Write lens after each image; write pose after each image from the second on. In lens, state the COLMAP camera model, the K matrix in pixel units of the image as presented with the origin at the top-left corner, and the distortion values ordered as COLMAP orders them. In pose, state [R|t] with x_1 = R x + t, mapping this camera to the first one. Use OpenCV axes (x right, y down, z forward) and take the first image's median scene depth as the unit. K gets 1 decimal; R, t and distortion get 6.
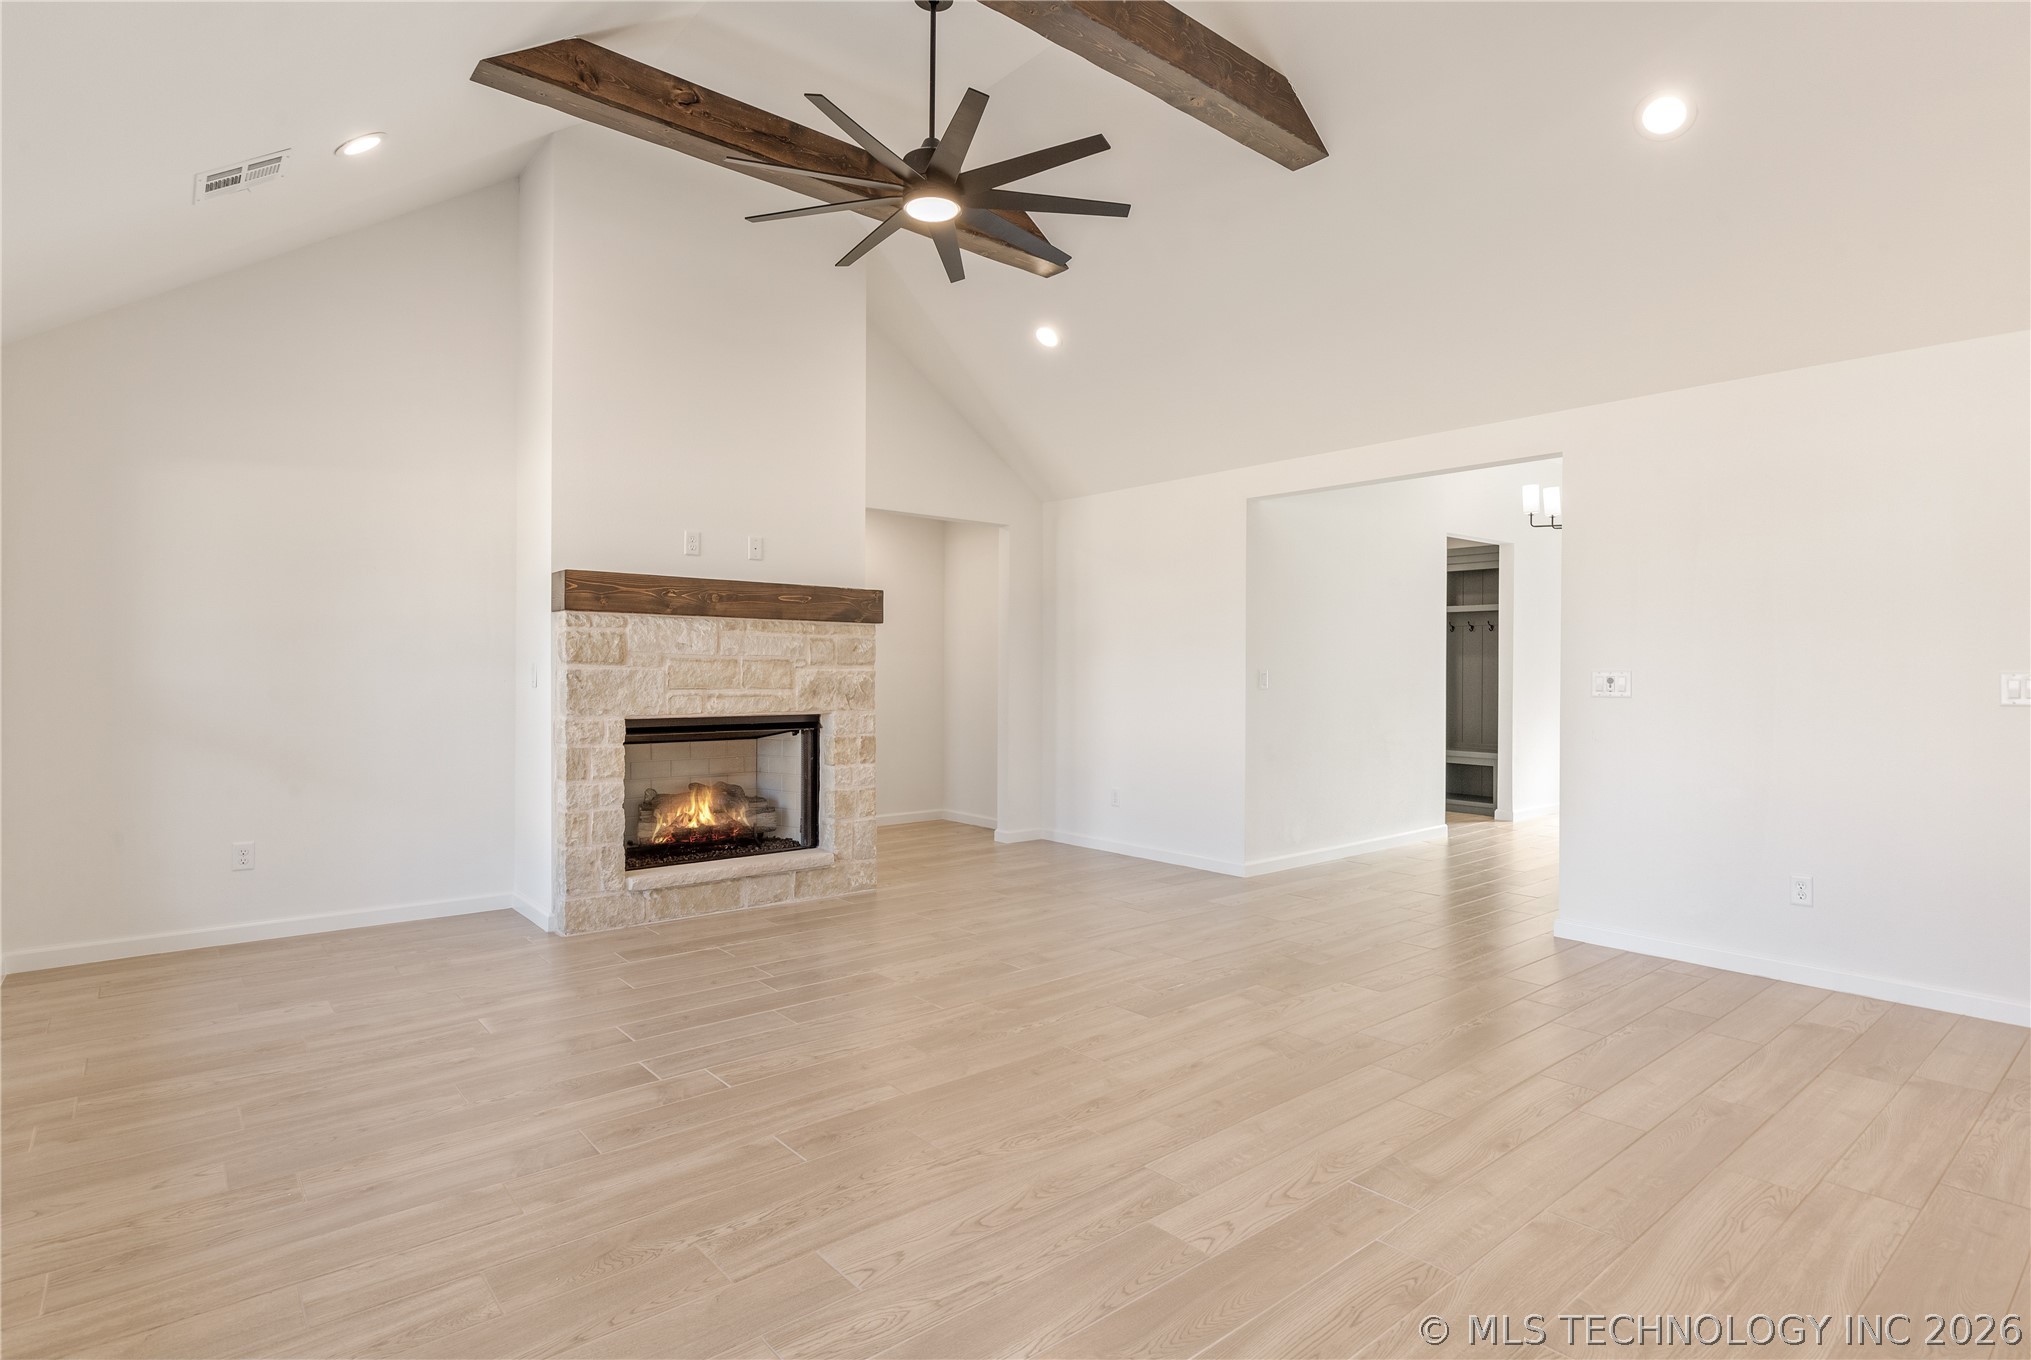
lens RADIAL K [[1050.0, 0, 1054.3], [0, 1050.0, 672.2], [0, 0, 1]] dist [-0.001499, -0.001906]
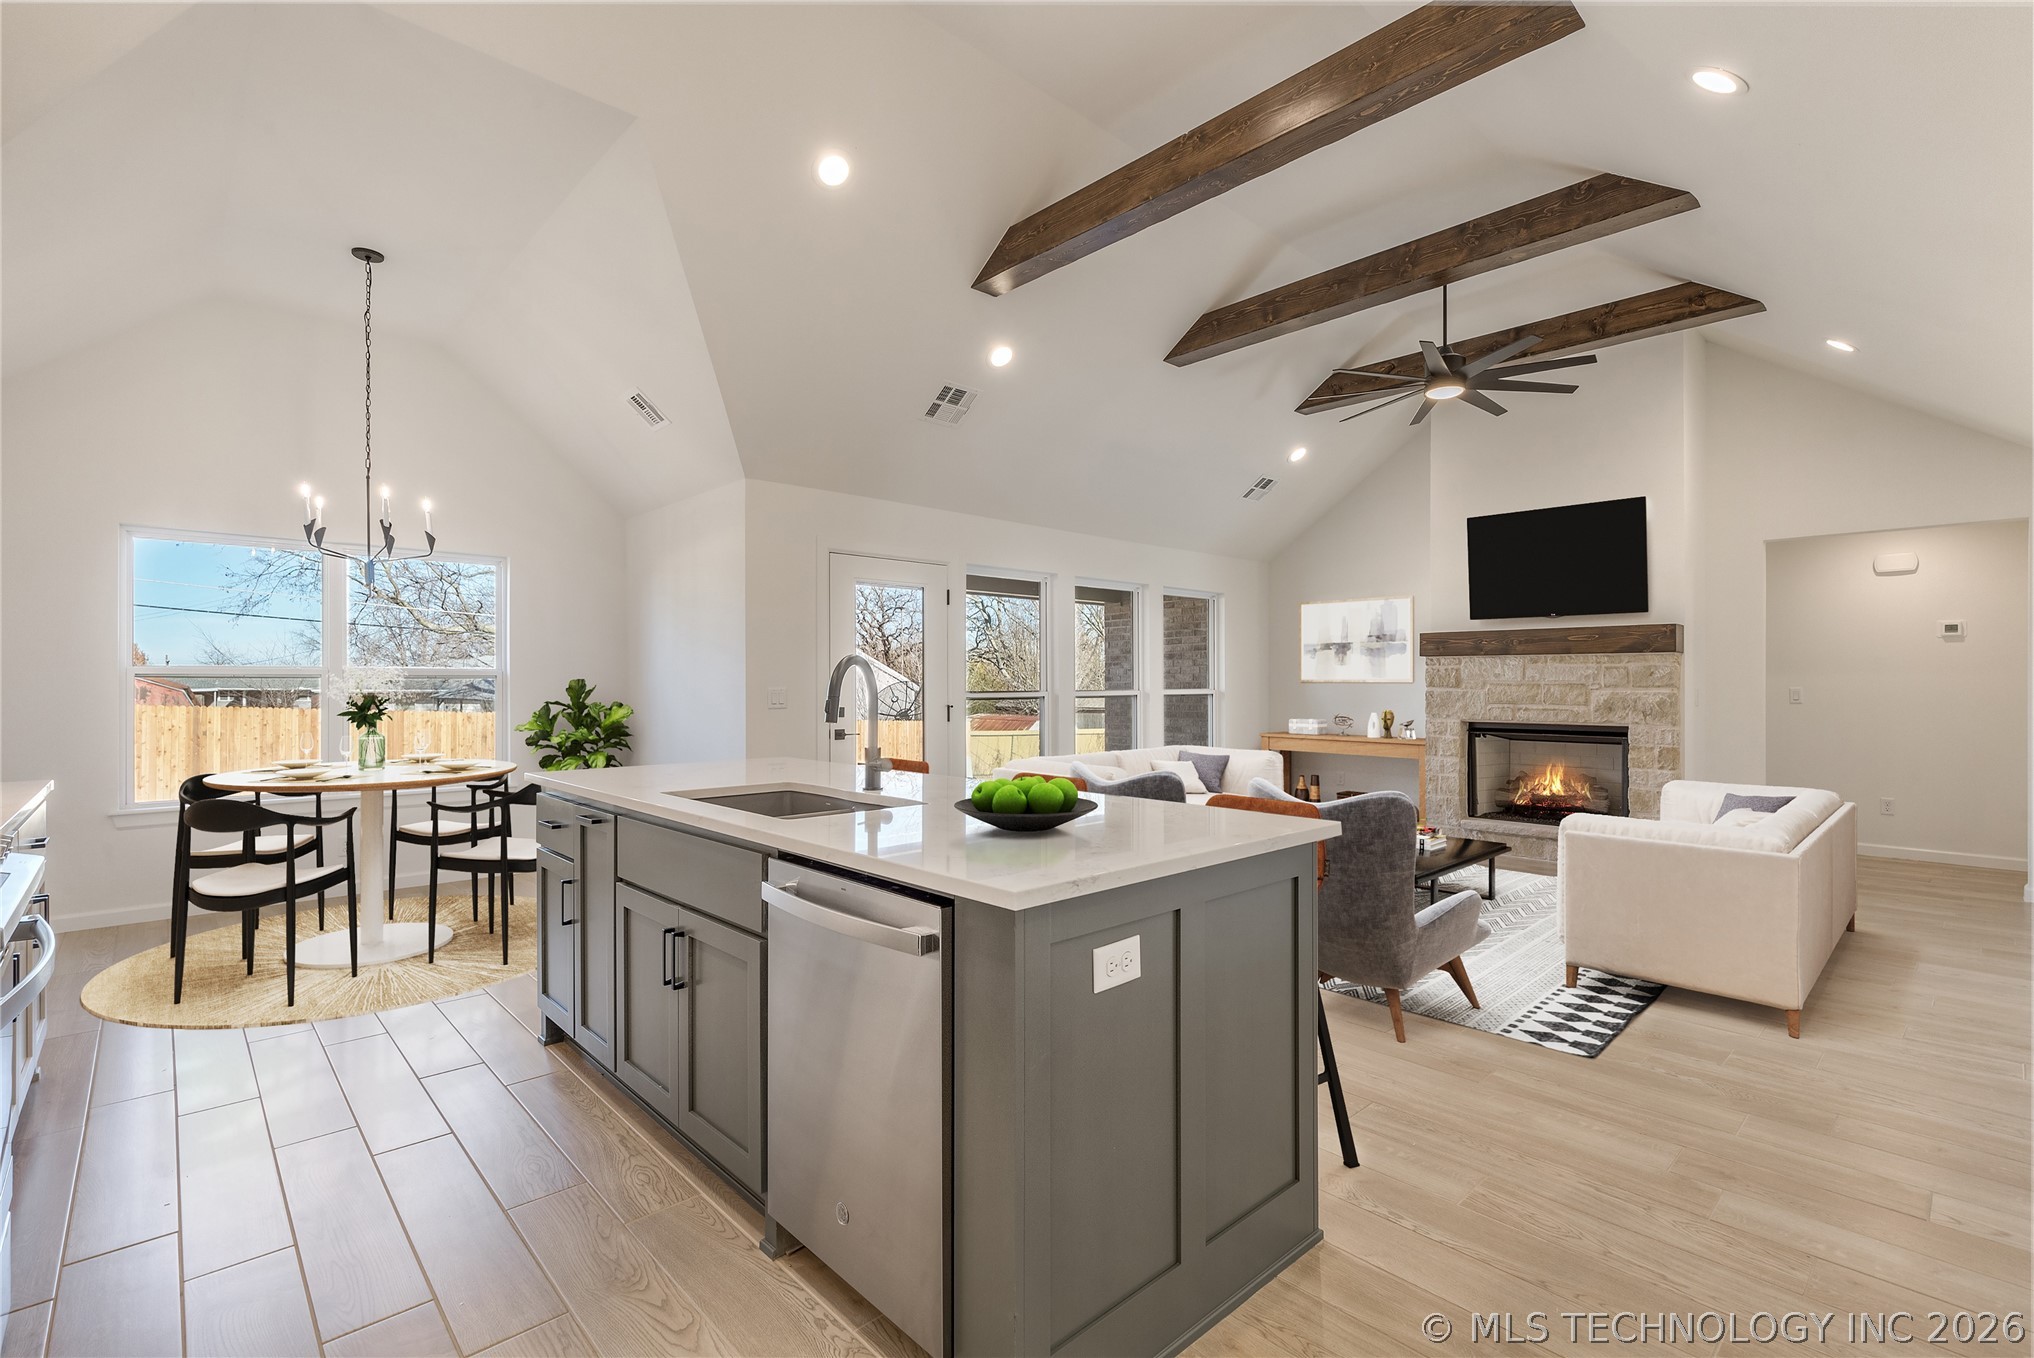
lens RADIAL K [[932.3, 0, 1033.9], [0, 932.3, 674.1], [0, 0, 1]] dist [0.006059, -0.000649]
pose [[0.042434, -0.015683, -0.998976, 0.945049], [-0.004175, 0.999865, -0.015874, -0.002200], [0.999091, 0.004845, 0.042363, 0.265104]]
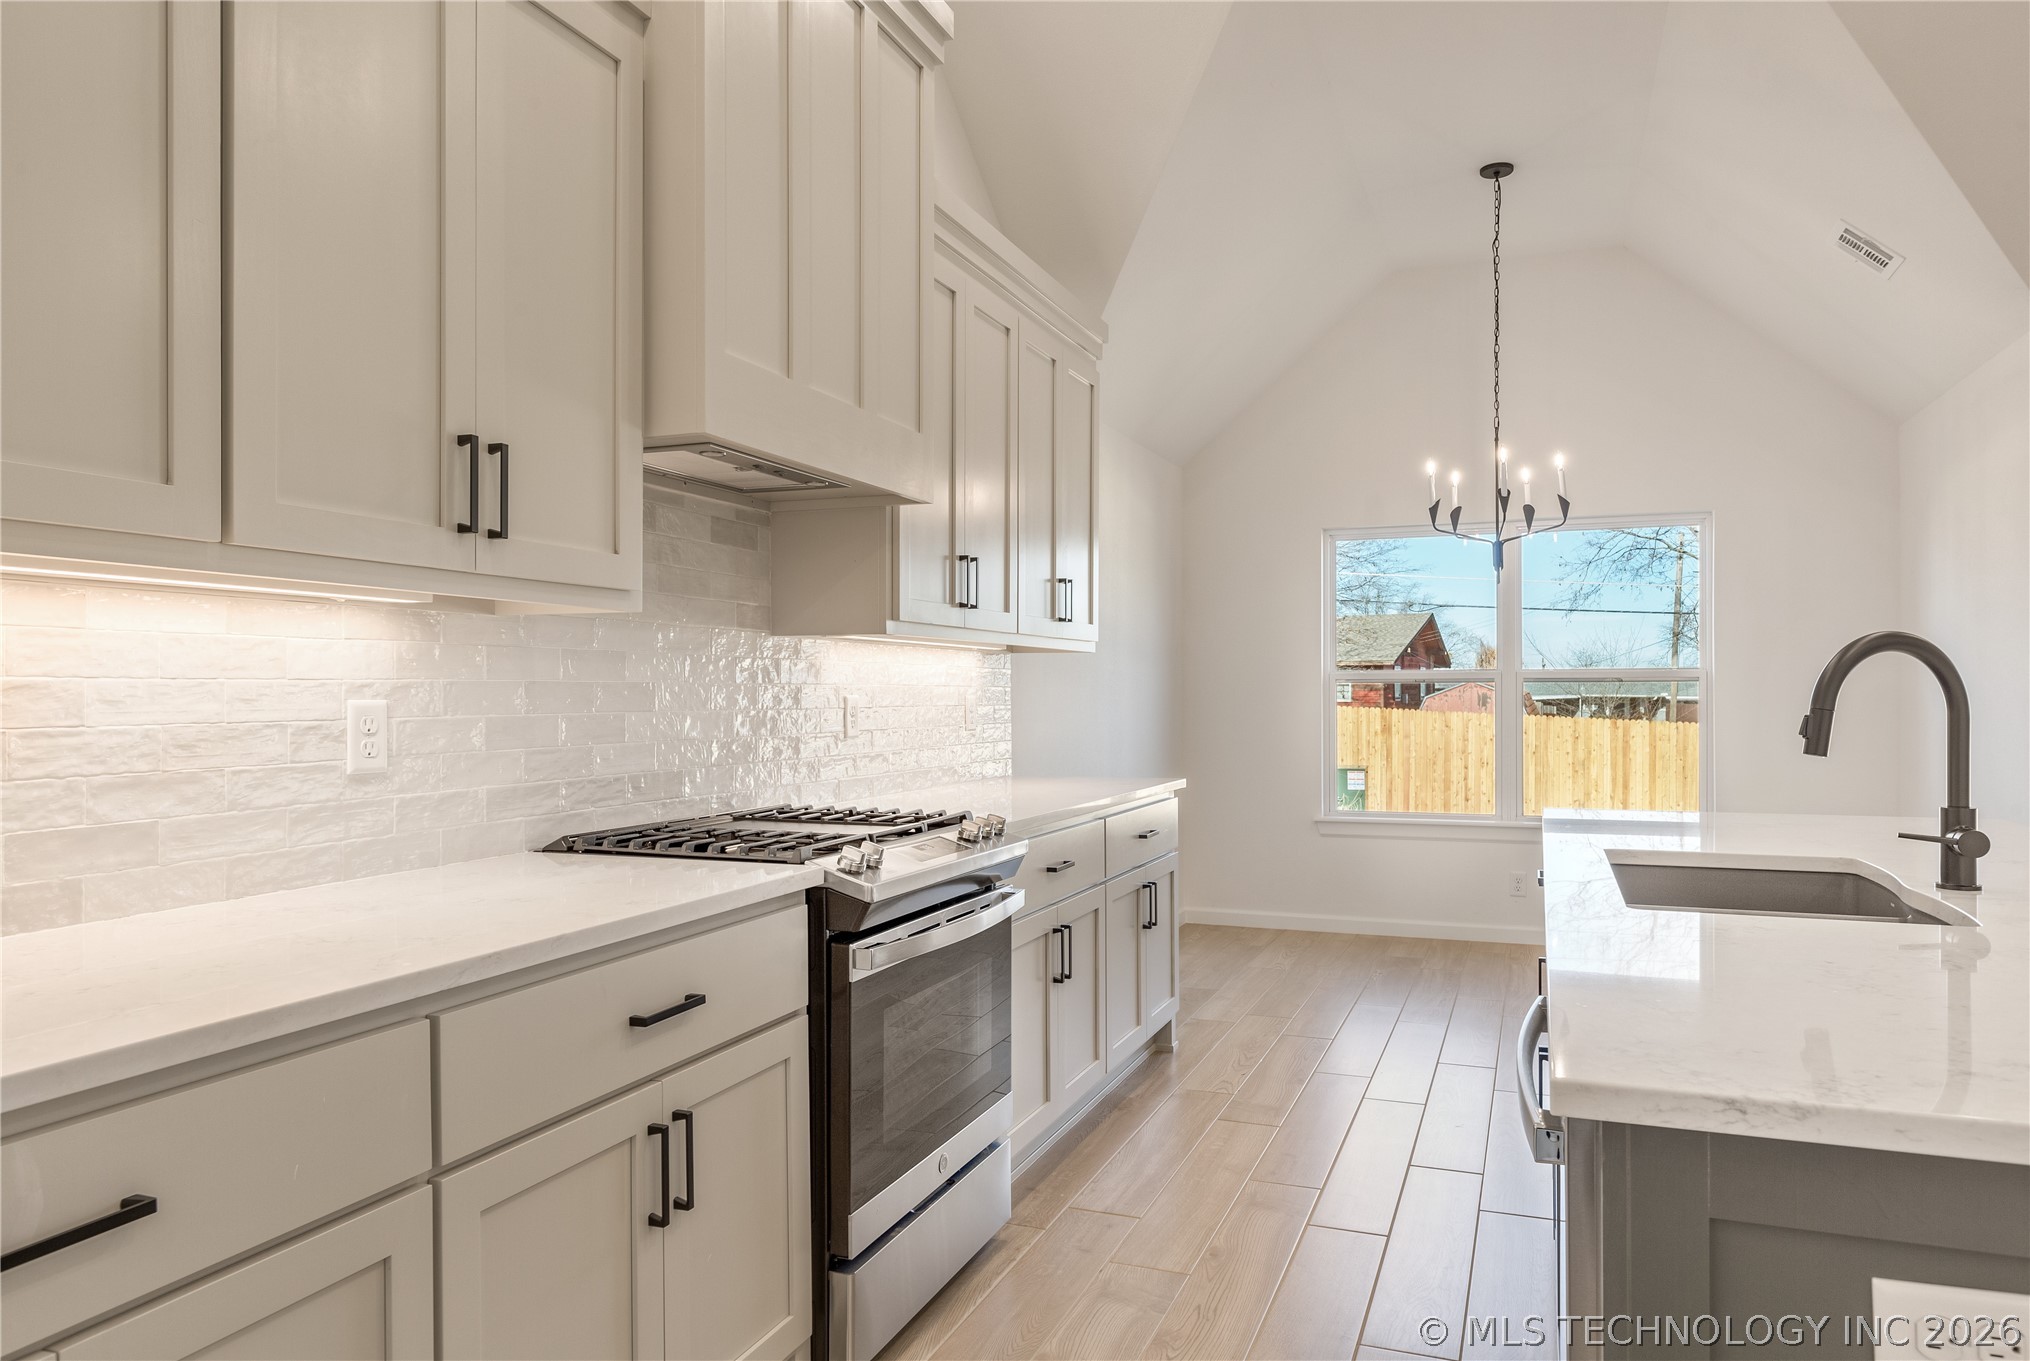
lens RADIAL K [[1315.7, 0, 1043.2], [0, 1315.7, 693.2], [0, 0, 1]] dist [0.005770, 0.000690]
pose [[-0.882222, -0.002206, -0.470829, 0.830548], [-0.004039, 0.999988, 0.002883, -0.003297], [0.470817, 0.004445, -0.882220, 0.413868]]
